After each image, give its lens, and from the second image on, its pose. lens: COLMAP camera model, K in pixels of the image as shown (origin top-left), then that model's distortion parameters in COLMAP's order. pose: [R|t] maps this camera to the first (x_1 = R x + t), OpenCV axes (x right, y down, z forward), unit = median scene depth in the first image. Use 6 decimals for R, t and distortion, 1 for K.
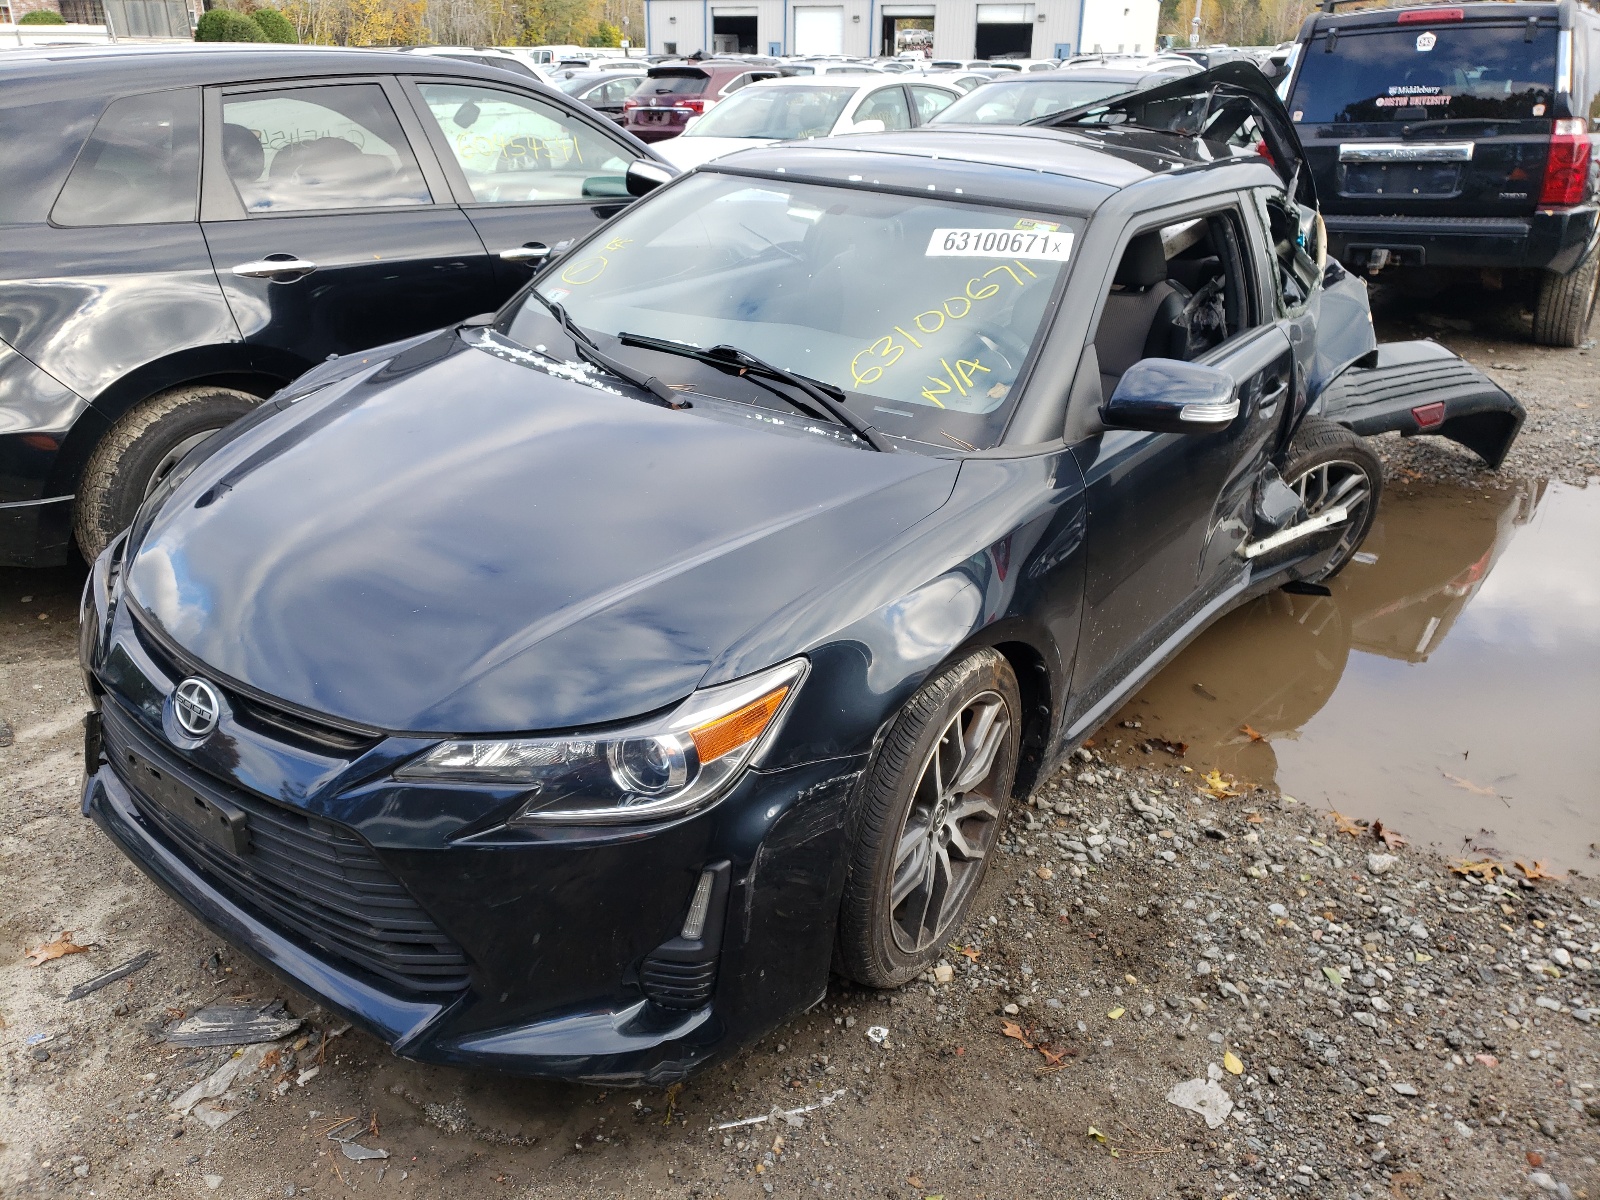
lens RADIAL K [[1248.2, 0, 800.0], [0, 1248.2, 600.0], [0, 0, 1]] dist [0.023962, 0.000313]
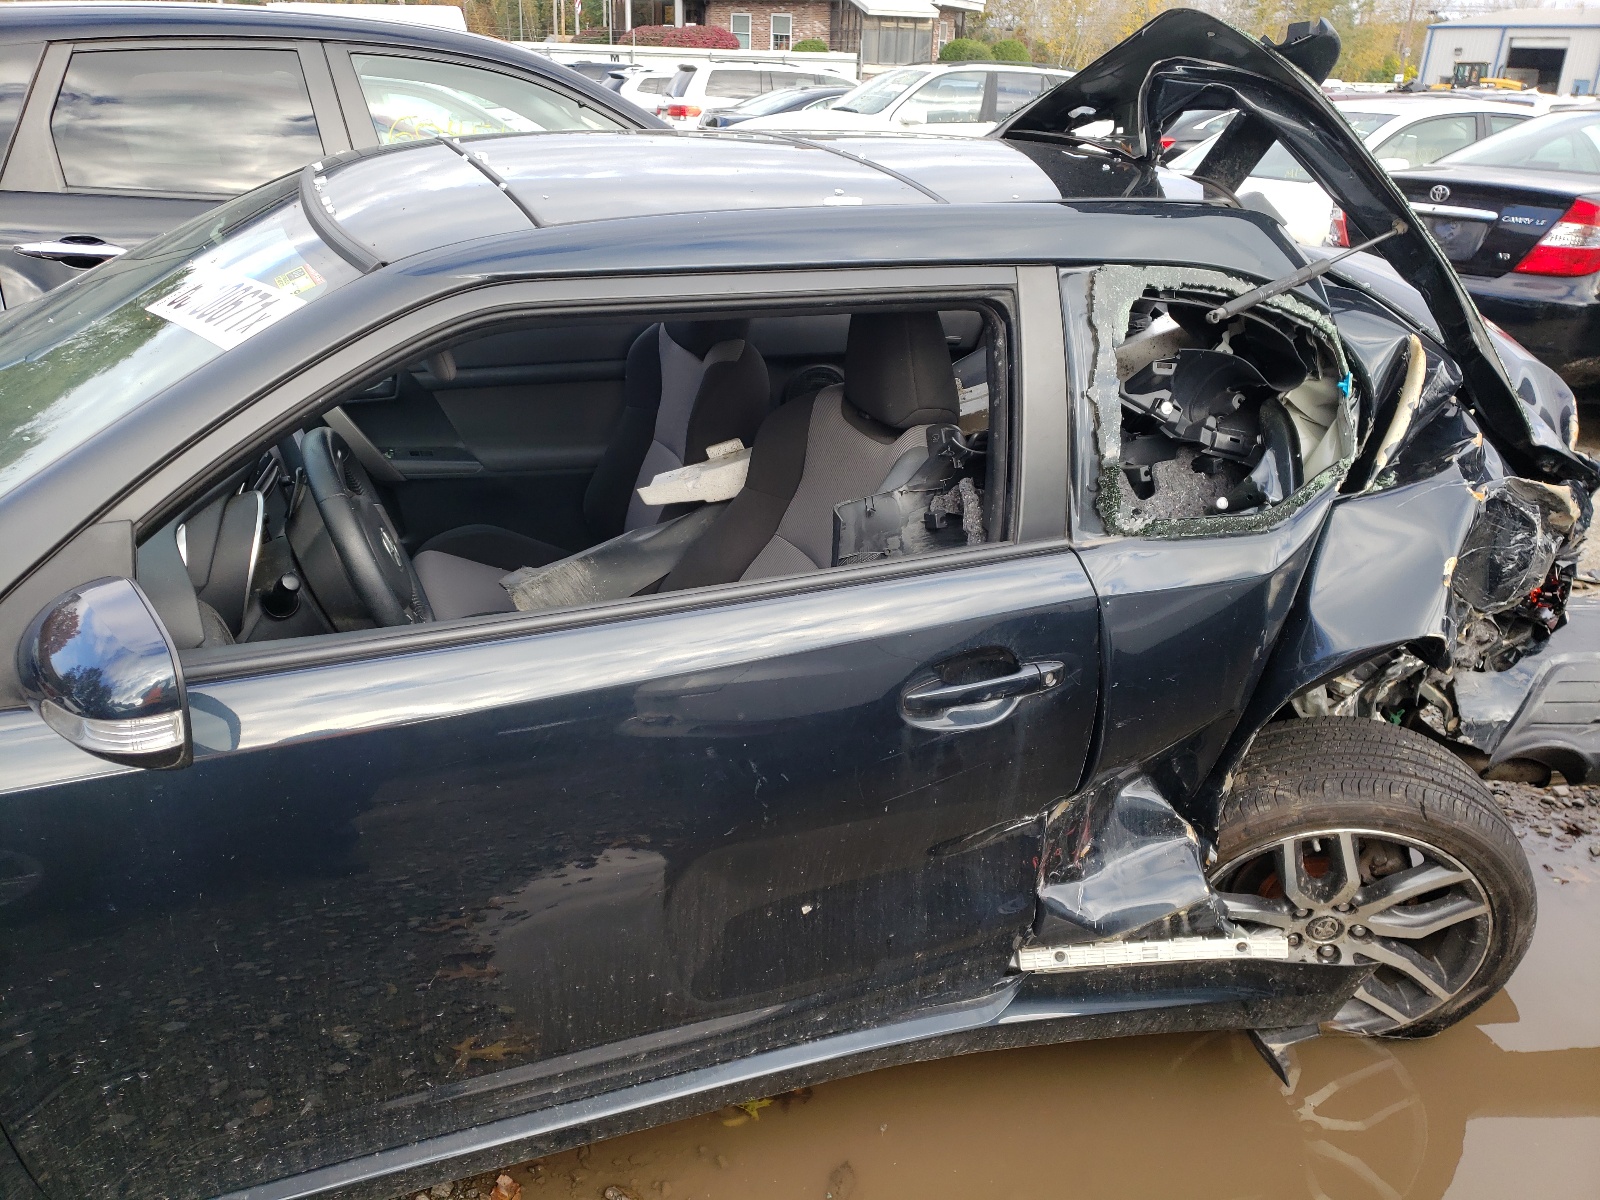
lens RADIAL K [[1248.2, 0, 800.0], [0, 1248.2, 600.0], [0, 0, 1]] dist [0.023962, 0.000313]
pose [[0.847637, 0.223710, -0.481108, 0.427045], [-0.234533, 0.971347, 0.038455, -0.155642], [0.475926, 0.080240, 0.875817, 0.424549]]
